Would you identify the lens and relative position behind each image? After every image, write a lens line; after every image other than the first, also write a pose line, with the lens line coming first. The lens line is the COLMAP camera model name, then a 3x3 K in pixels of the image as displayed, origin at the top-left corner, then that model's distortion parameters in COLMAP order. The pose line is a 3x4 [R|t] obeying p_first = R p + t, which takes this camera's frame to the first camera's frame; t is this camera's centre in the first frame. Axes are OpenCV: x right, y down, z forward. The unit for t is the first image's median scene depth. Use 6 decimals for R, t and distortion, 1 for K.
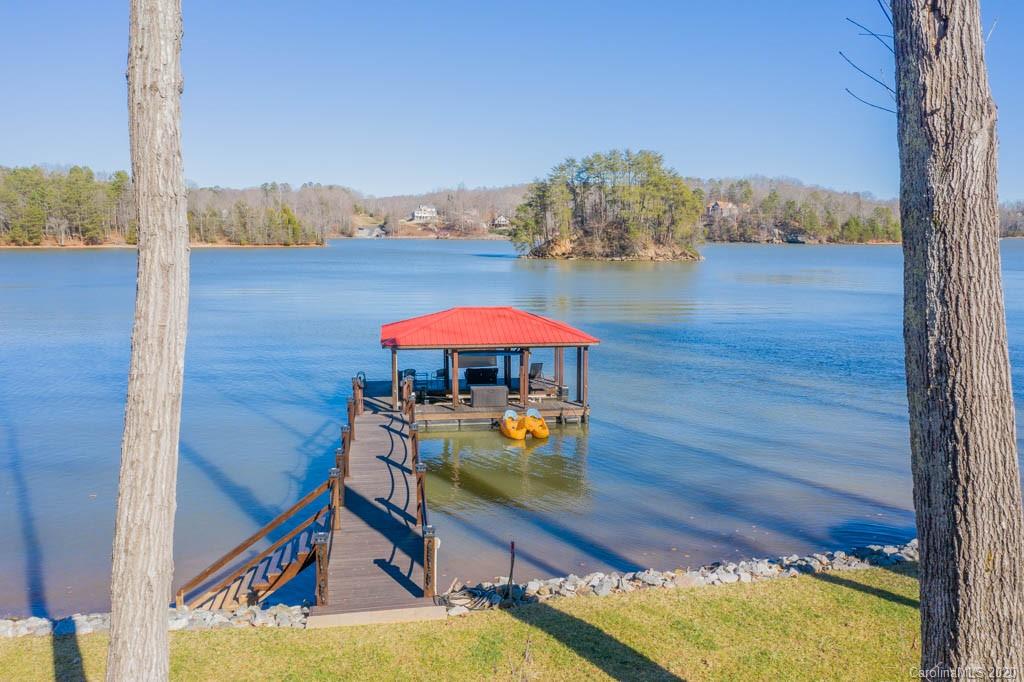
lens RADIAL K [[817.8, 0, 512.9], [0, 817.8, 342.4], [0, 0, 1]] dist [-0.006728, 0.003077]
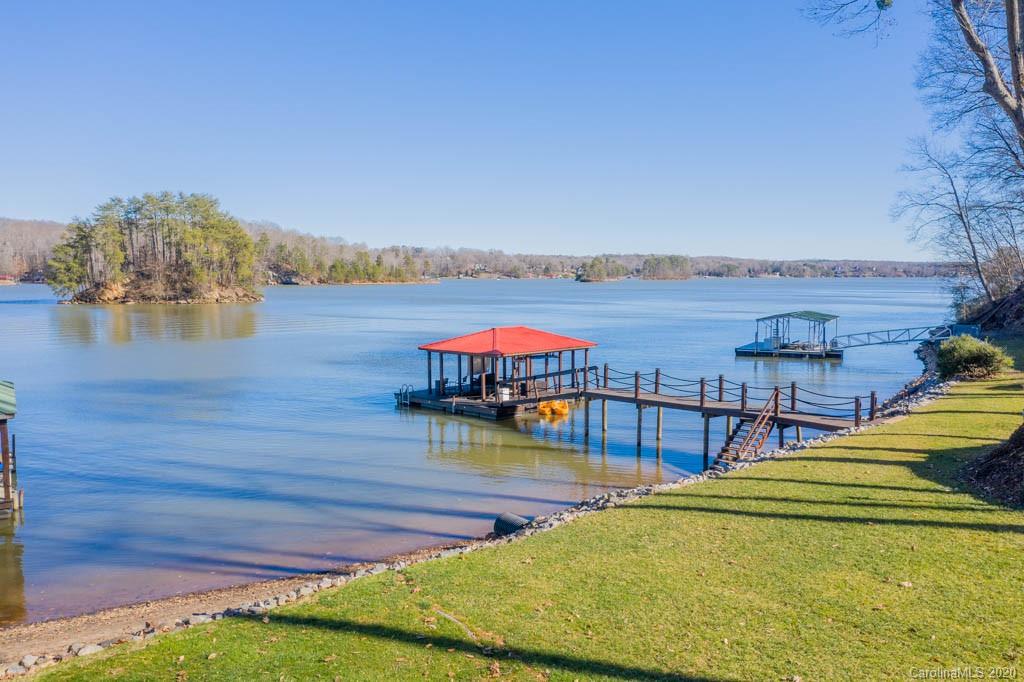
lens RADIAL K [[817.8, 0, 508.6], [0, 817.8, 340.3], [0, 0, 1]] dist [-0.006728, 0.003077]
pose [[0.804669, -0.053611, 0.591298, -0.132258], [0.085181, 0.996036, -0.025611, 0.002230], [-0.587581, 0.070976, 0.806046, -0.016727]]
